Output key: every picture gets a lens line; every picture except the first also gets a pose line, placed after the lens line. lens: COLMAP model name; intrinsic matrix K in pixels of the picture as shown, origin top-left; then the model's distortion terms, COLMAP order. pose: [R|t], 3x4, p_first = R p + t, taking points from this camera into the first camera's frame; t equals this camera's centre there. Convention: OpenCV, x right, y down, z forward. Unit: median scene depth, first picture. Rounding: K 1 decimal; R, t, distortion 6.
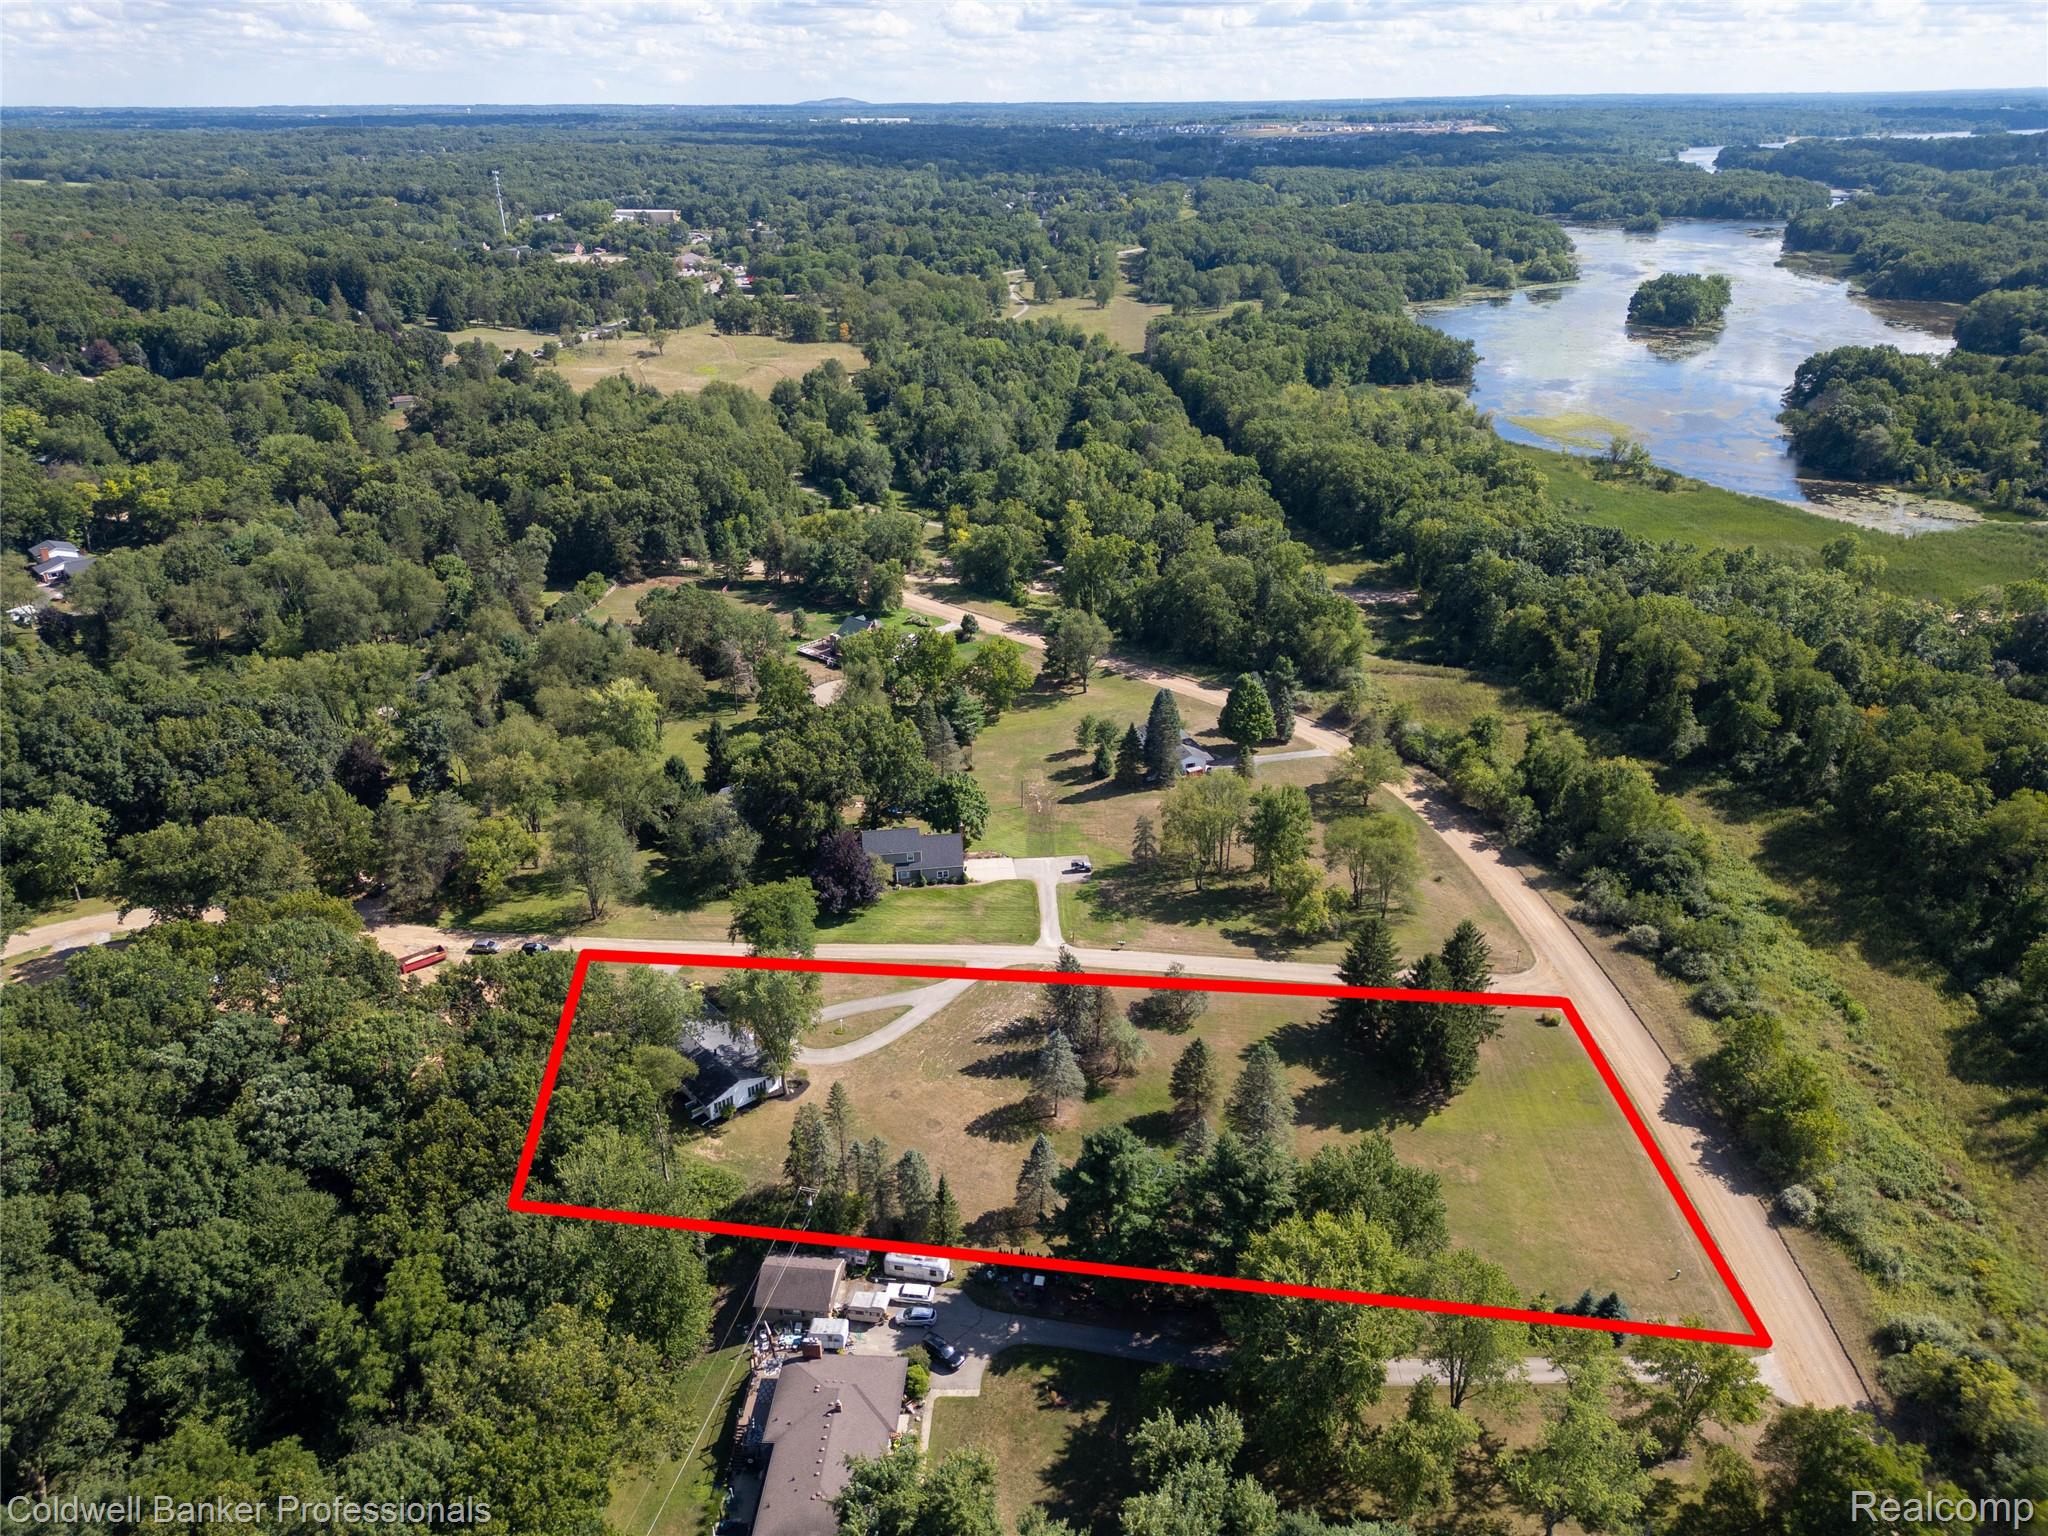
lens RADIAL K [[1428.5, 0, 1017.6], [0, 1428.5, 772.5], [0, 0, 1]] dist [0.091431, -0.096245]
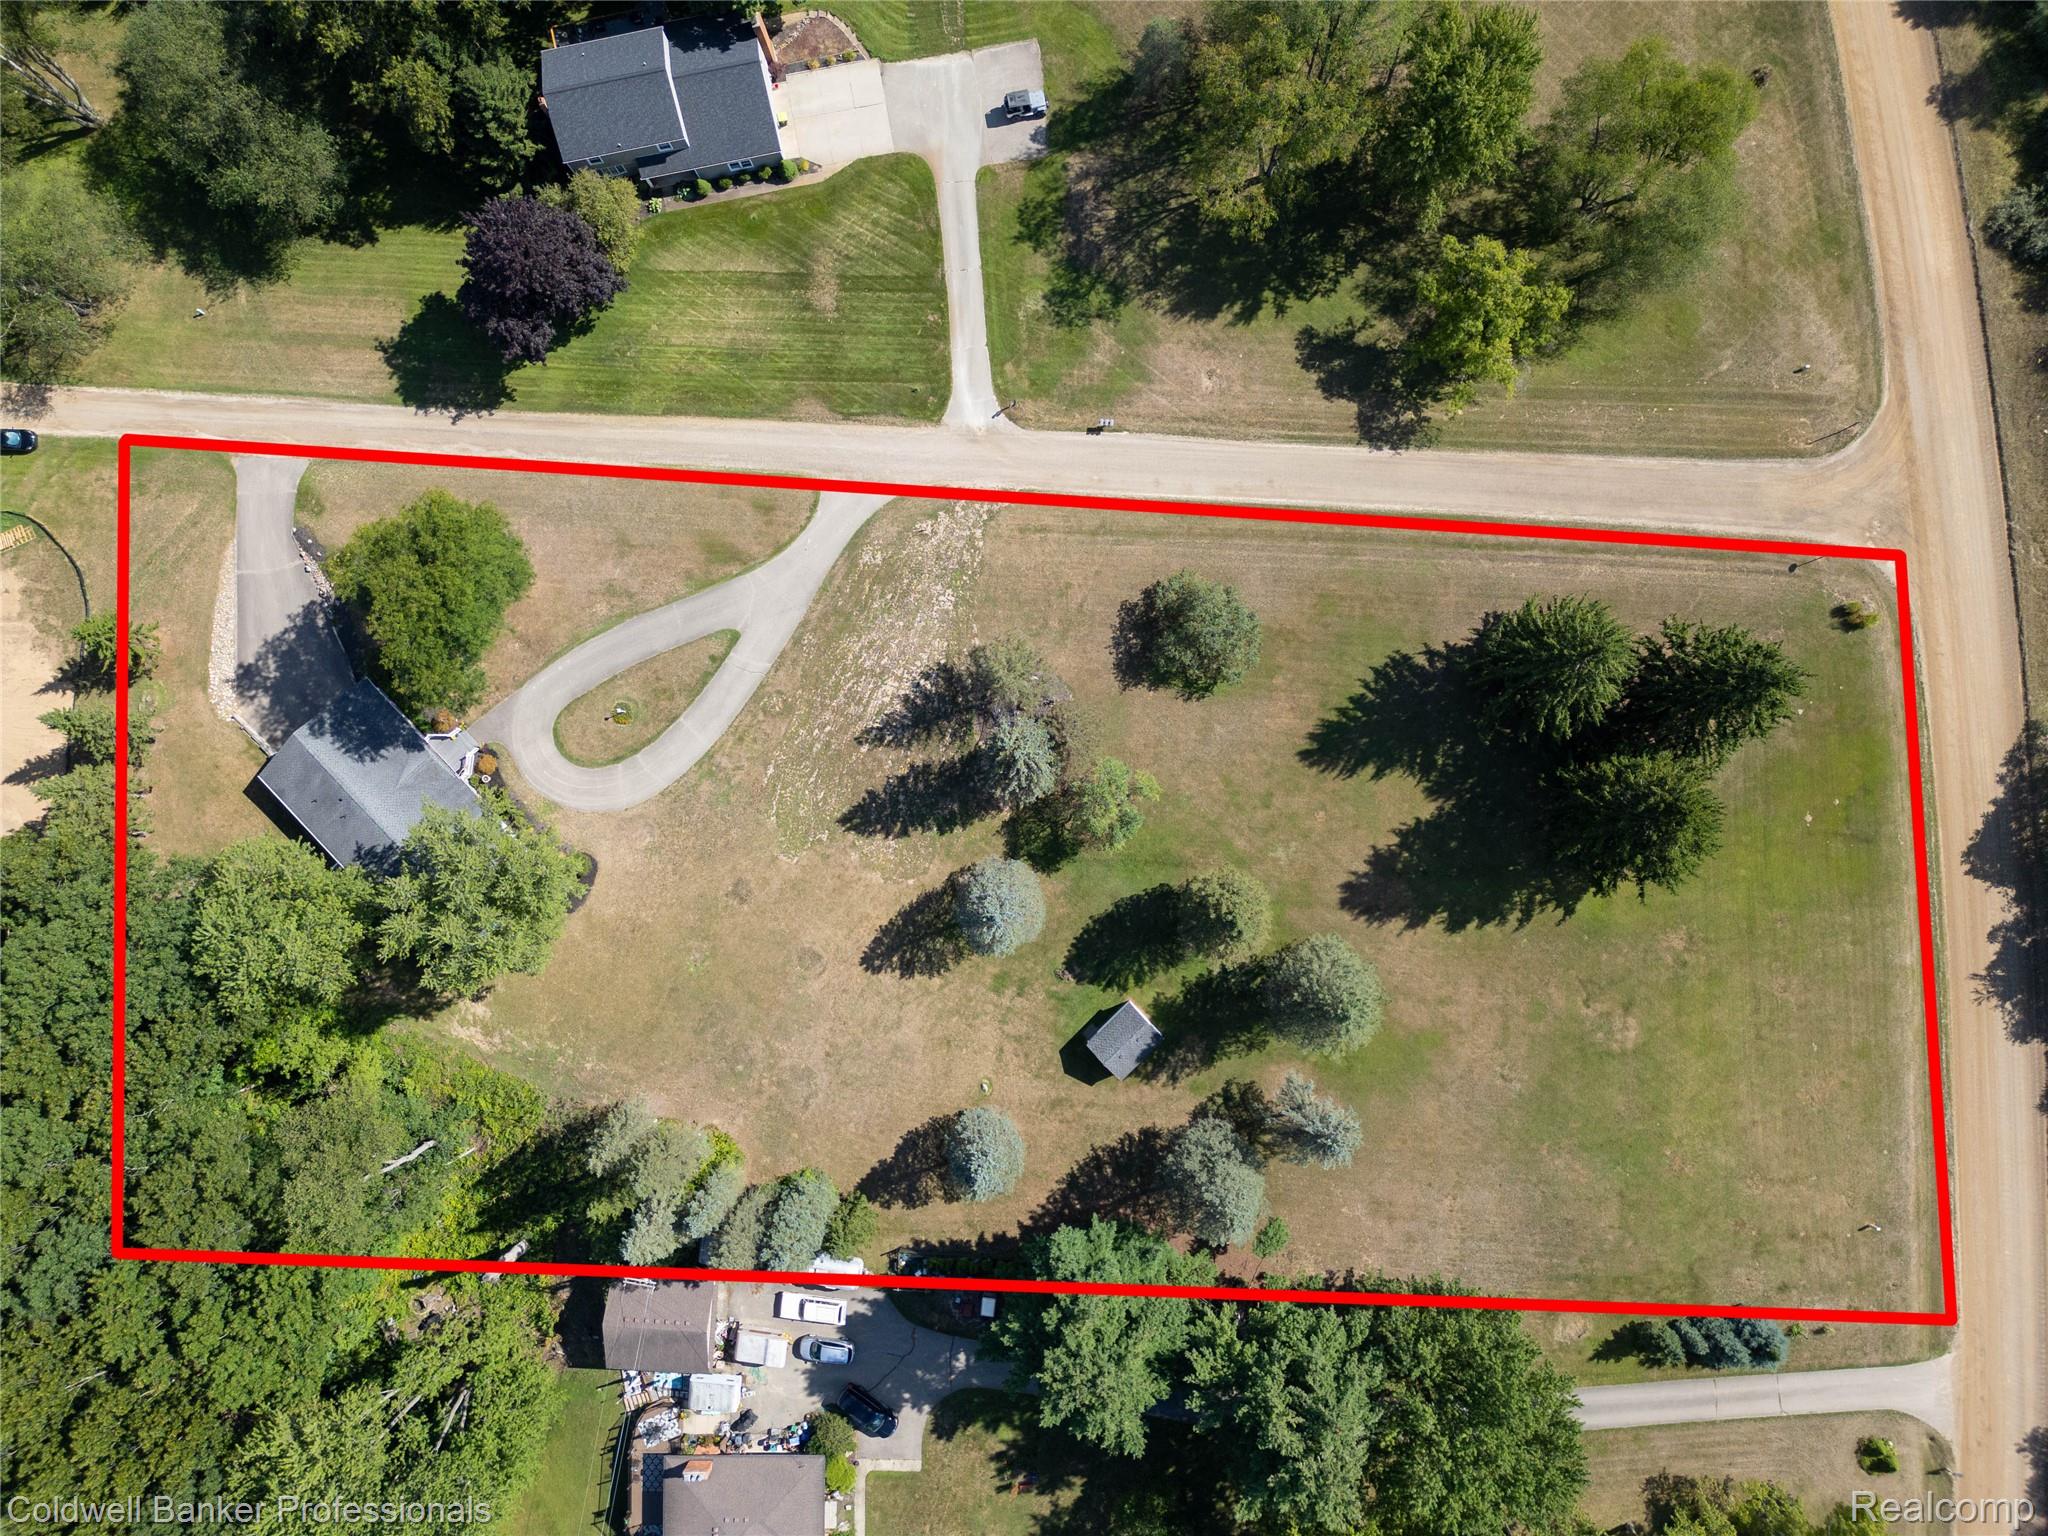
lens RADIAL K [[1440.8, 0, 1019.9], [0, 1440.8, 758.2], [0, 0, 1]] dist [0.073437, -0.071698]
pose [[0.998214, -0.058730, -0.010941, 0.046343], [0.036284, 0.450533, 0.892022, -0.360237], [-0.047459, -0.890826, 0.451859, 0.771572]]
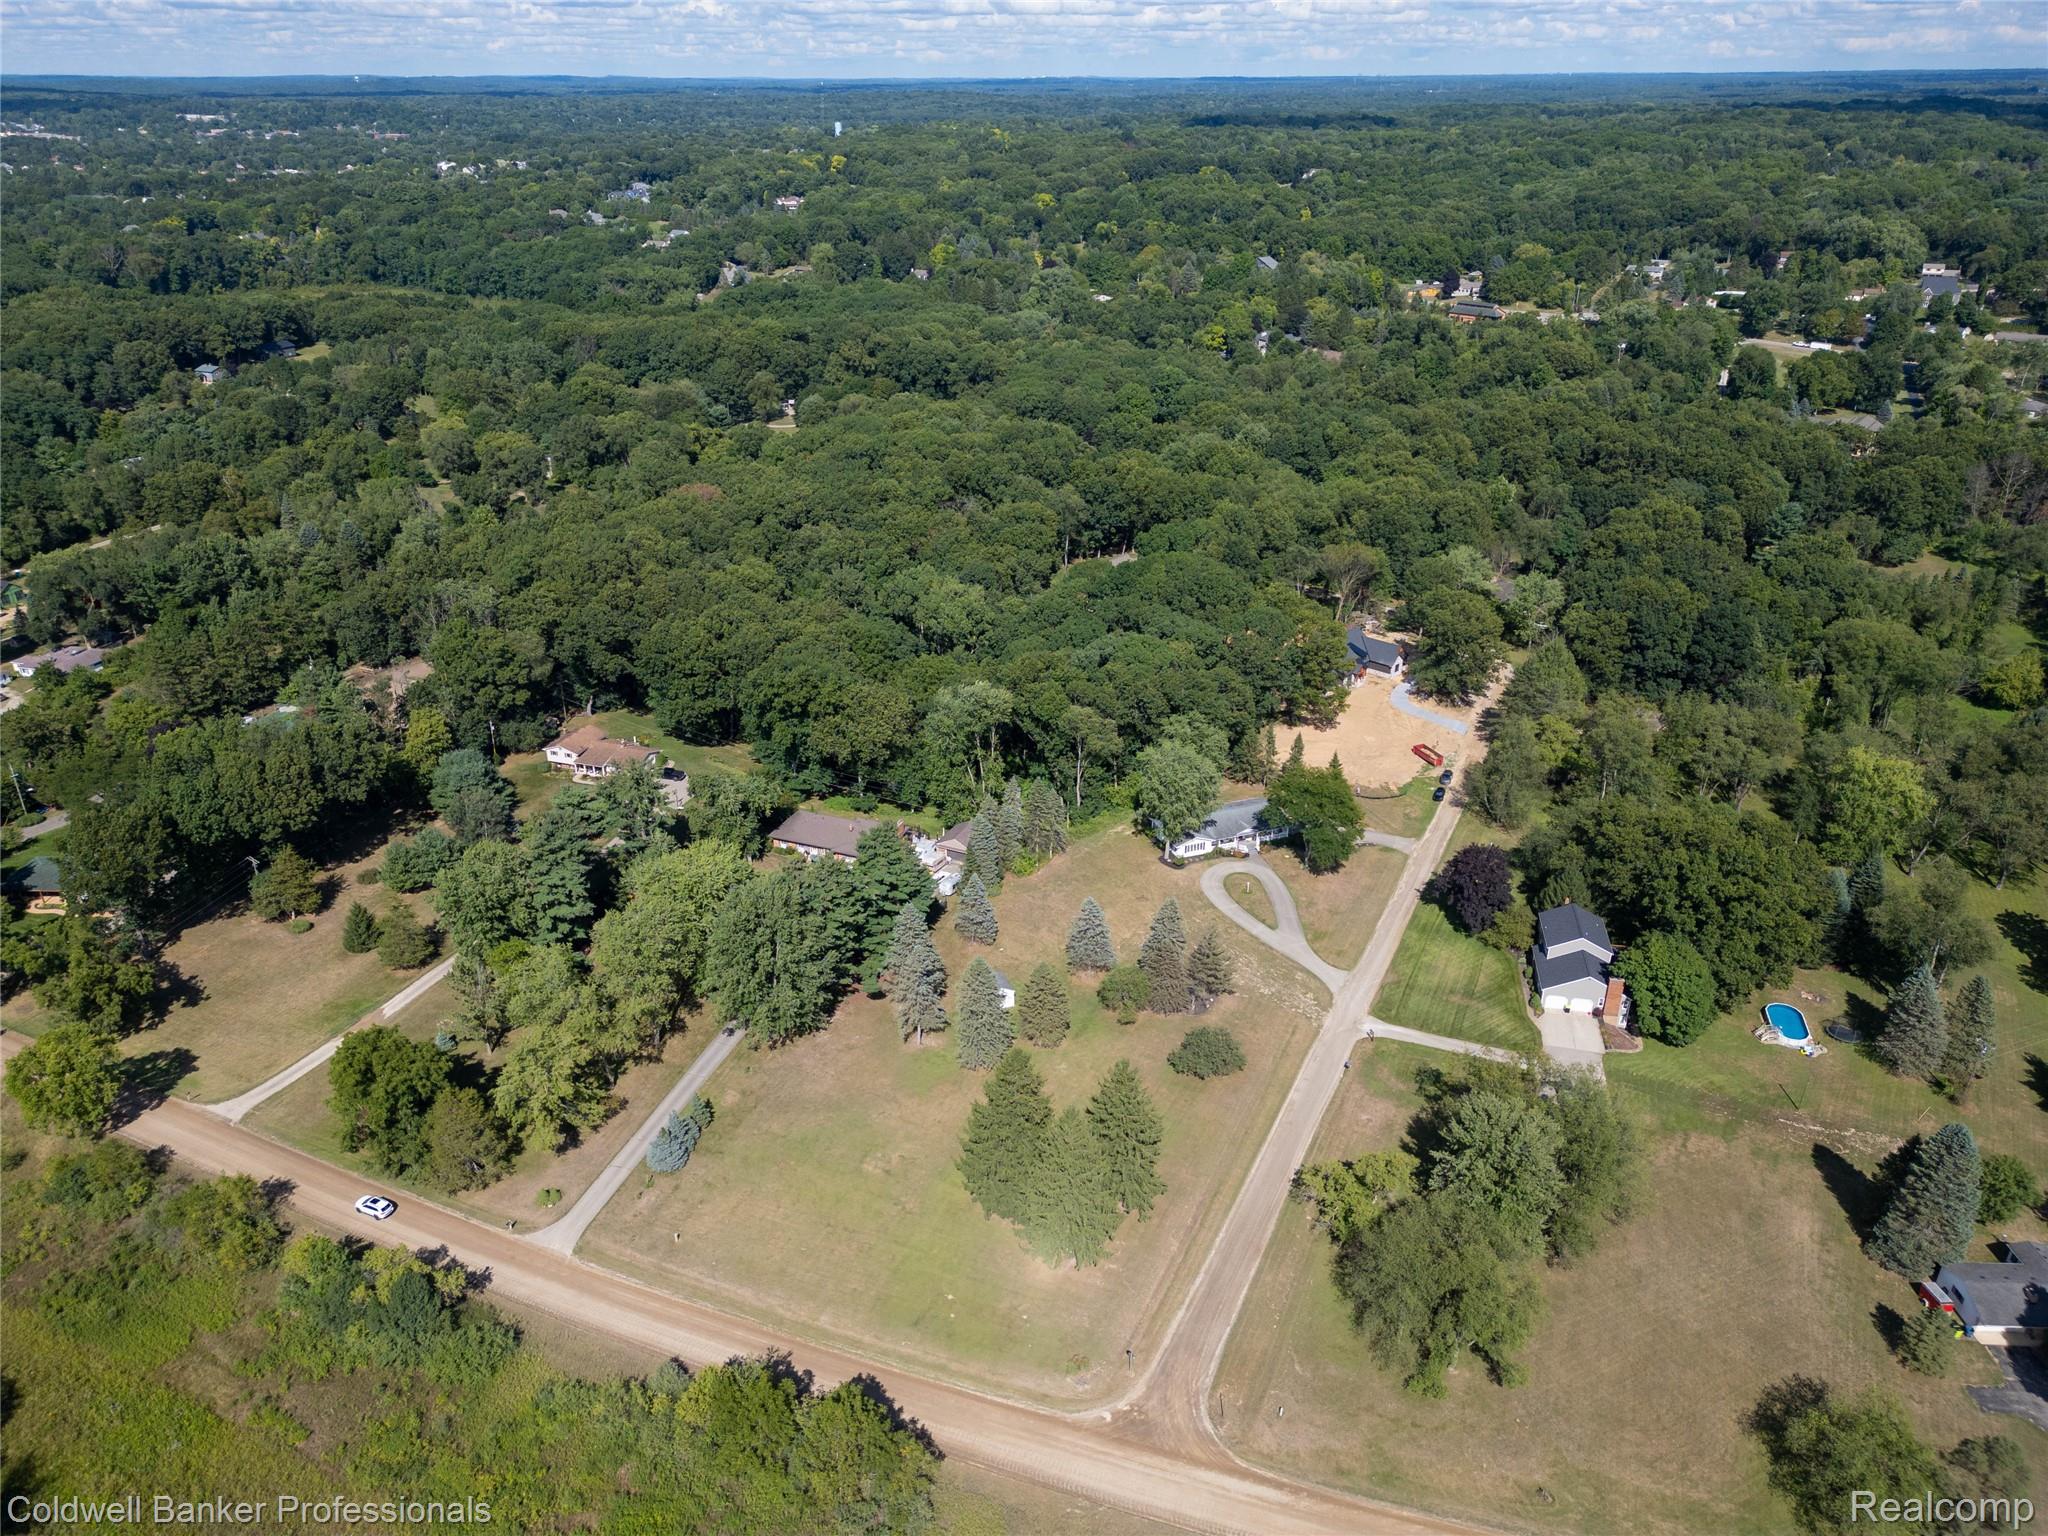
lens RADIAL K [[1440.8, 0, 1019.9], [0, 1440.8, 758.2], [0, 0, 1]] dist [0.073437, -0.071698]
pose [[-0.328363, 0.412178, -0.849875, 0.955063], [-0.393811, 0.758090, 0.519819, -0.469956], [0.858540, 0.505380, -0.086609, 0.966137]]
